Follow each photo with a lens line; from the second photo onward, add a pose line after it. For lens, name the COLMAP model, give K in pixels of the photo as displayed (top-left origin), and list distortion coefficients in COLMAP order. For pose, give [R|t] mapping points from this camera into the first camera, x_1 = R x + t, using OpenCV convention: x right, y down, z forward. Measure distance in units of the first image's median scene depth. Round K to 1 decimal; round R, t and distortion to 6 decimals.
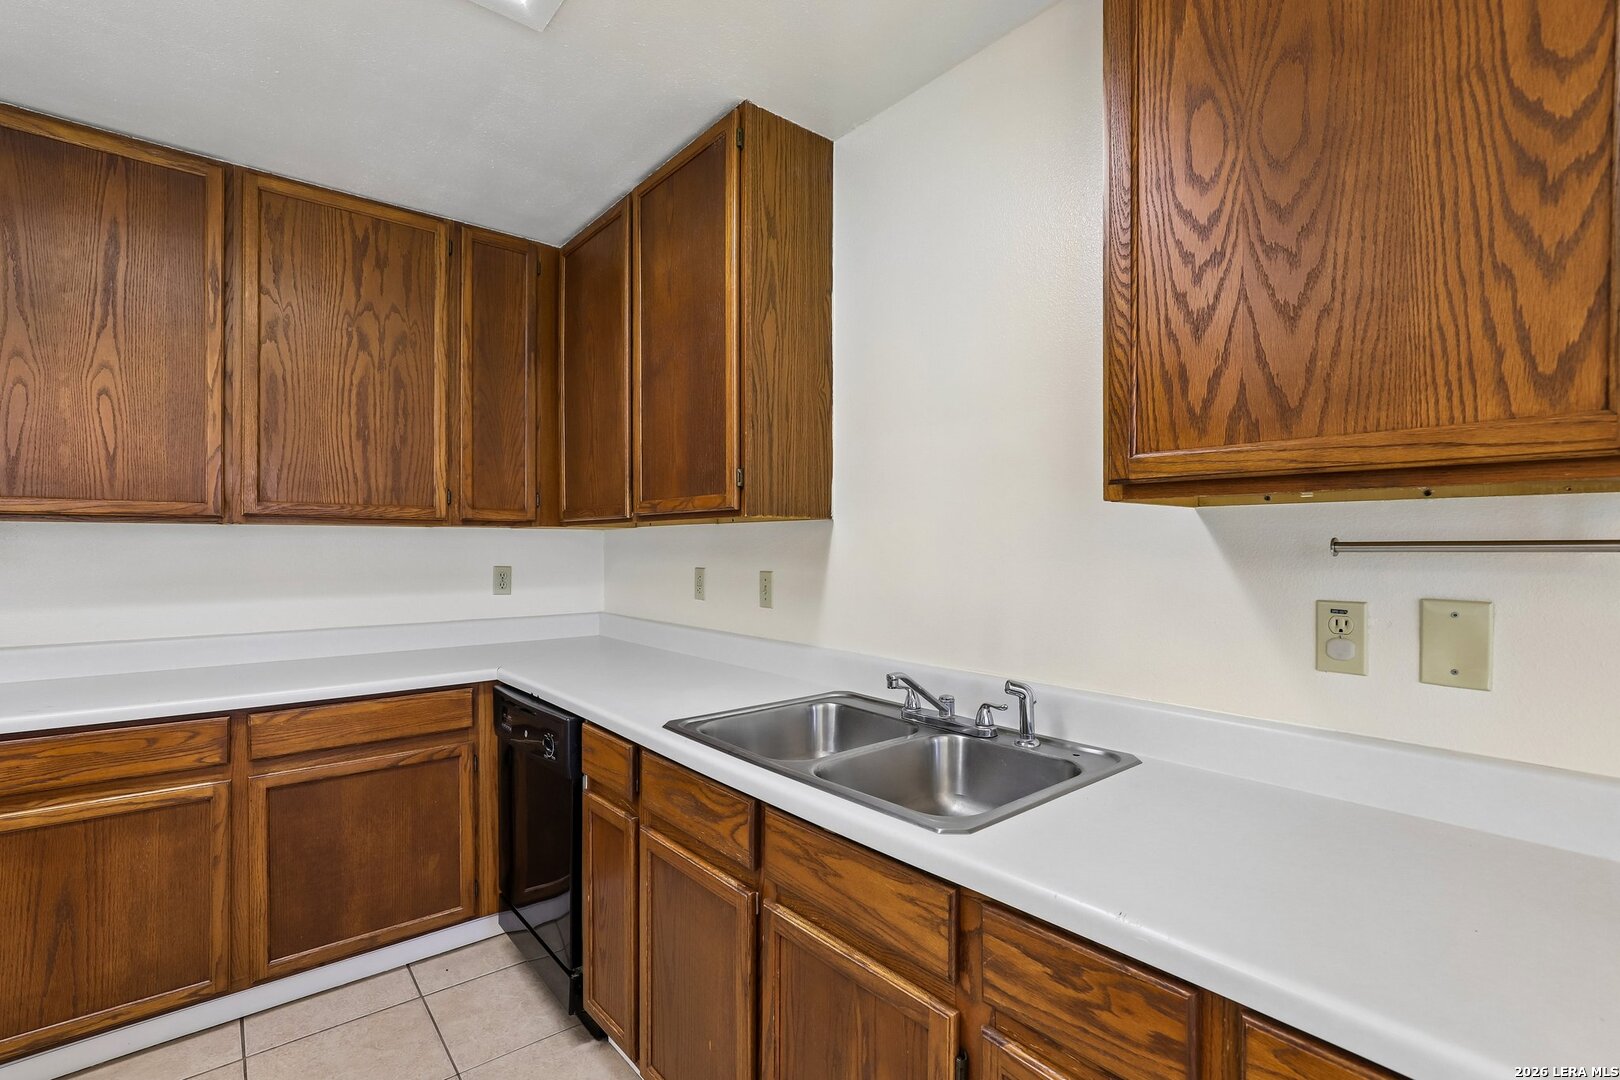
lens RADIAL K [[749.6, 0, 819.2], [0, 749.6, 549.5], [0, 0, 1]] dist [-0.017492, 0.006952]
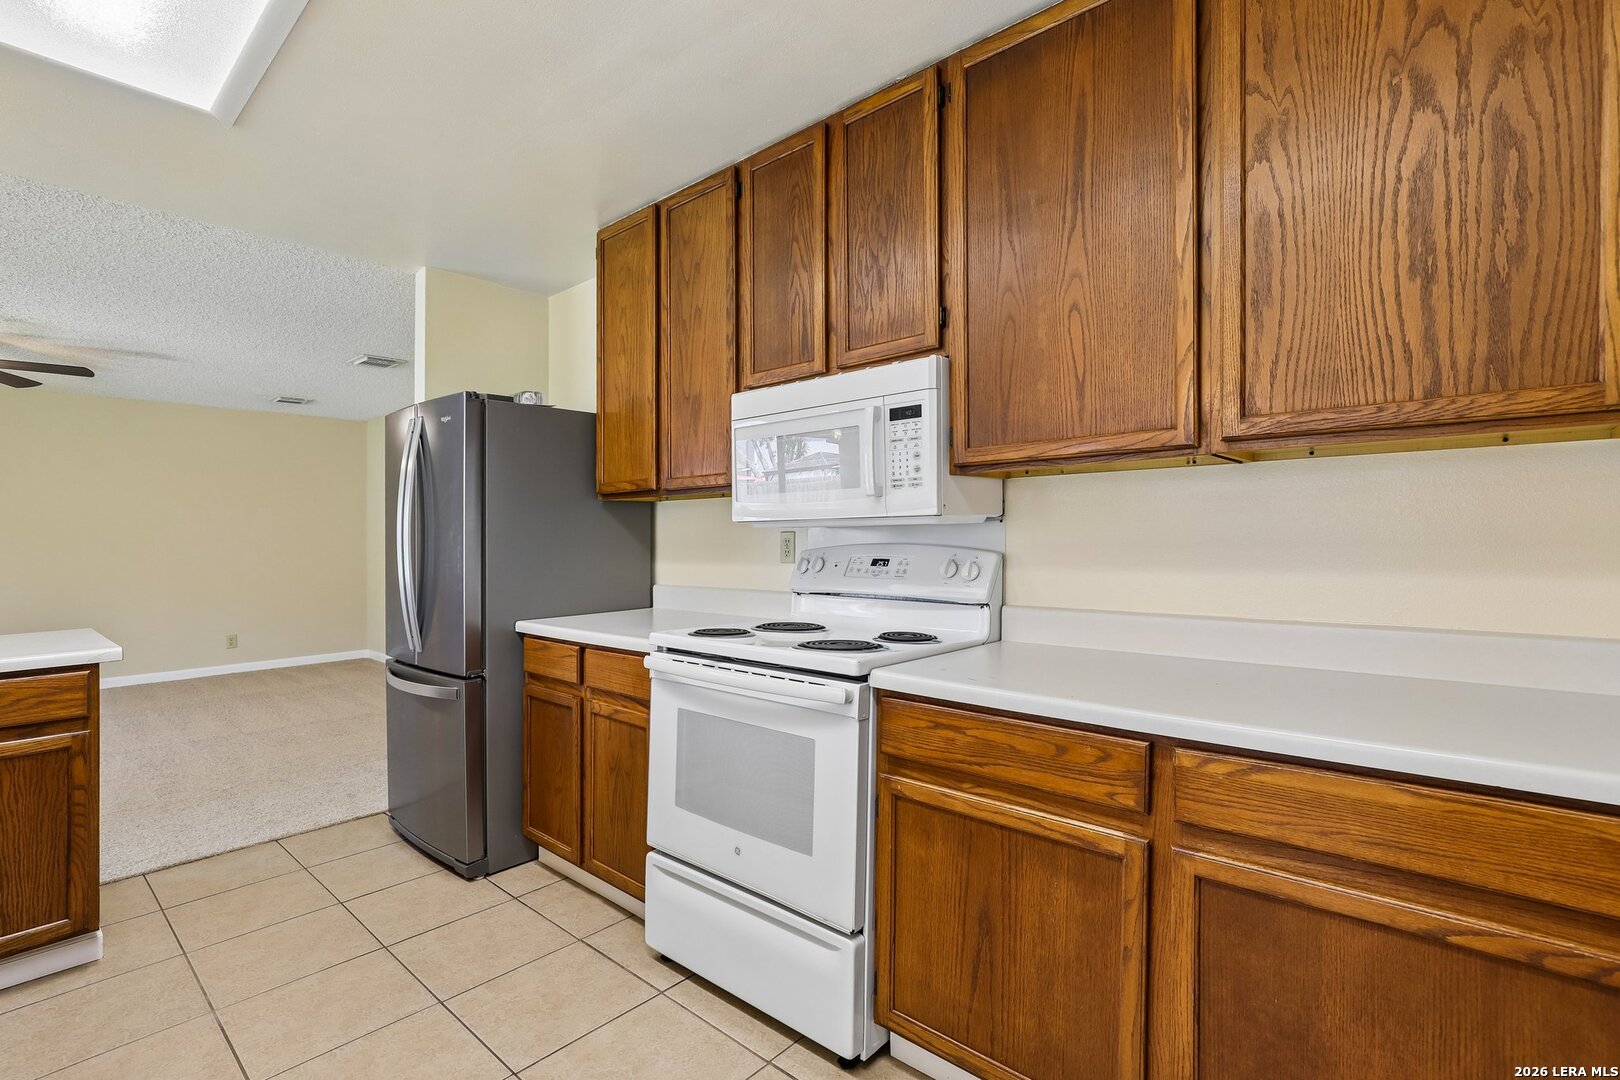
lens RADIAL K [[749.6, 0, 814.7], [0, 749.6, 543.2], [0, 0, 1]] dist [-0.017492, 0.006952]
pose [[0.150325, 0.003786, -0.988629, -0.174337], [0.003314, 0.999985, 0.004333, 0.042311], [0.988631, -0.003927, 0.150311, 0.551466]]
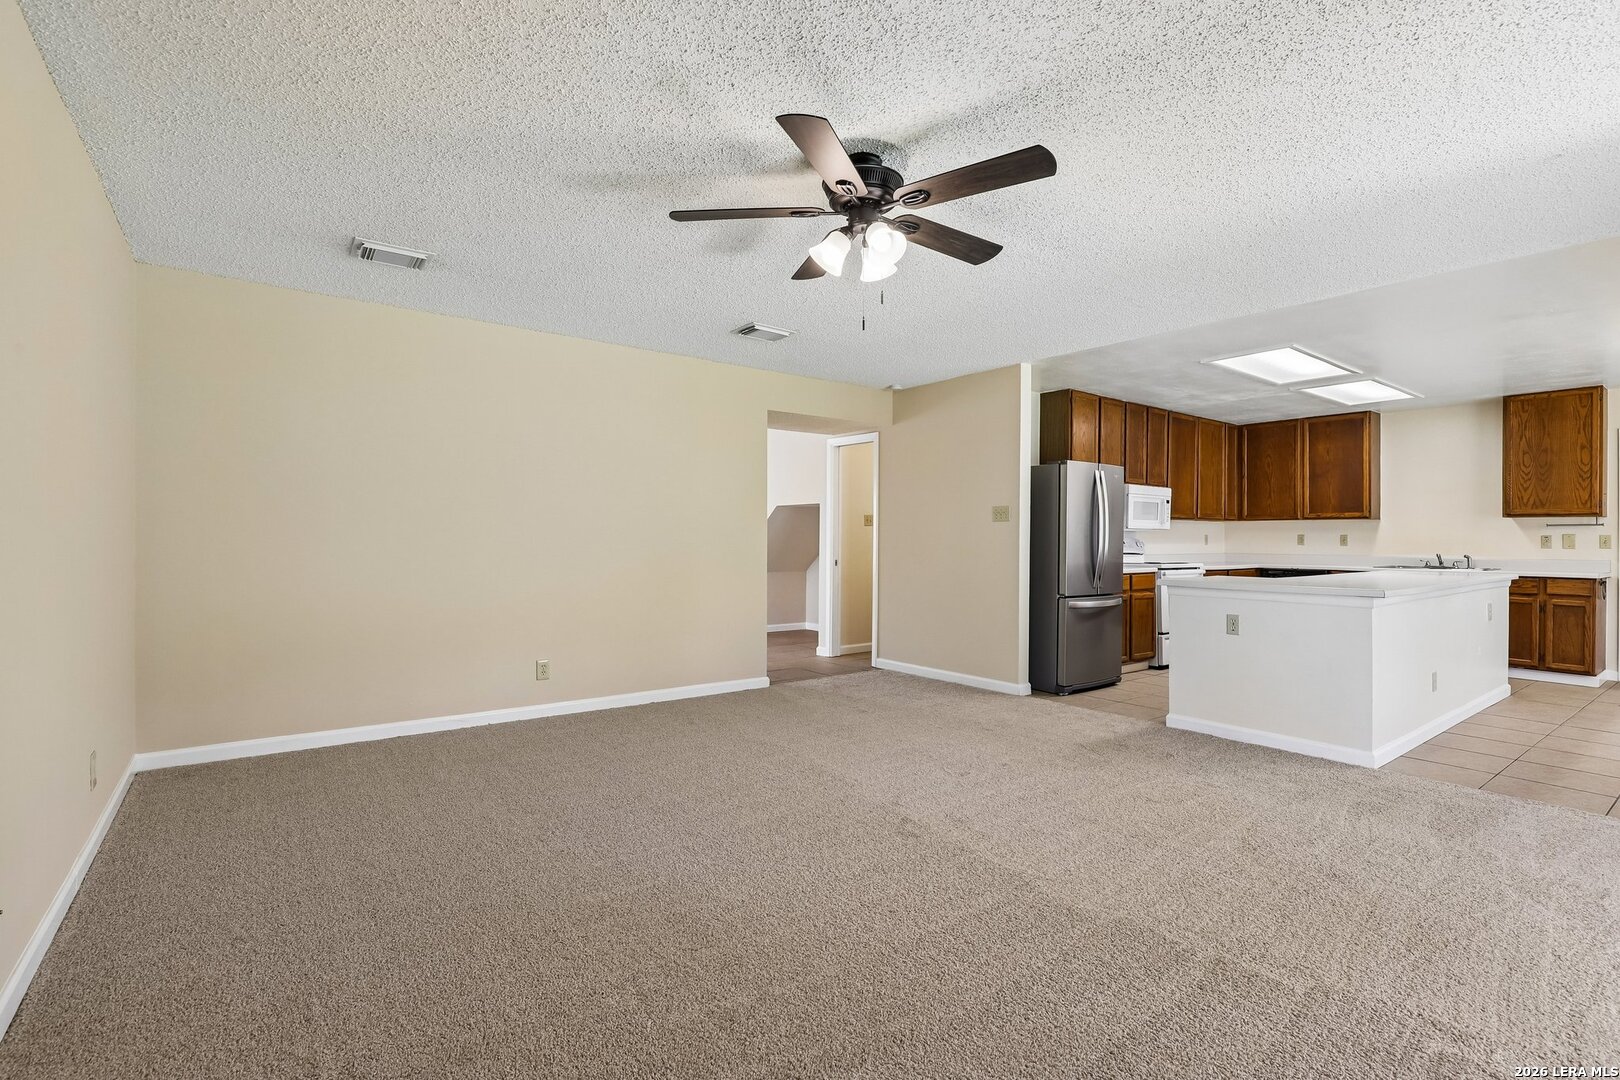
lens RADIAL K [[749.6, 0, 814.1], [0, 749.6, 536.6], [0, 0, 1]] dist [-0.017492, 0.006952]
pose [[0.998890, -0.001887, -0.047059, -2.581991], [0.002001, 0.999995, 0.002366, 0.031321], [0.047054, -0.002458, 0.998889, -2.746159]]
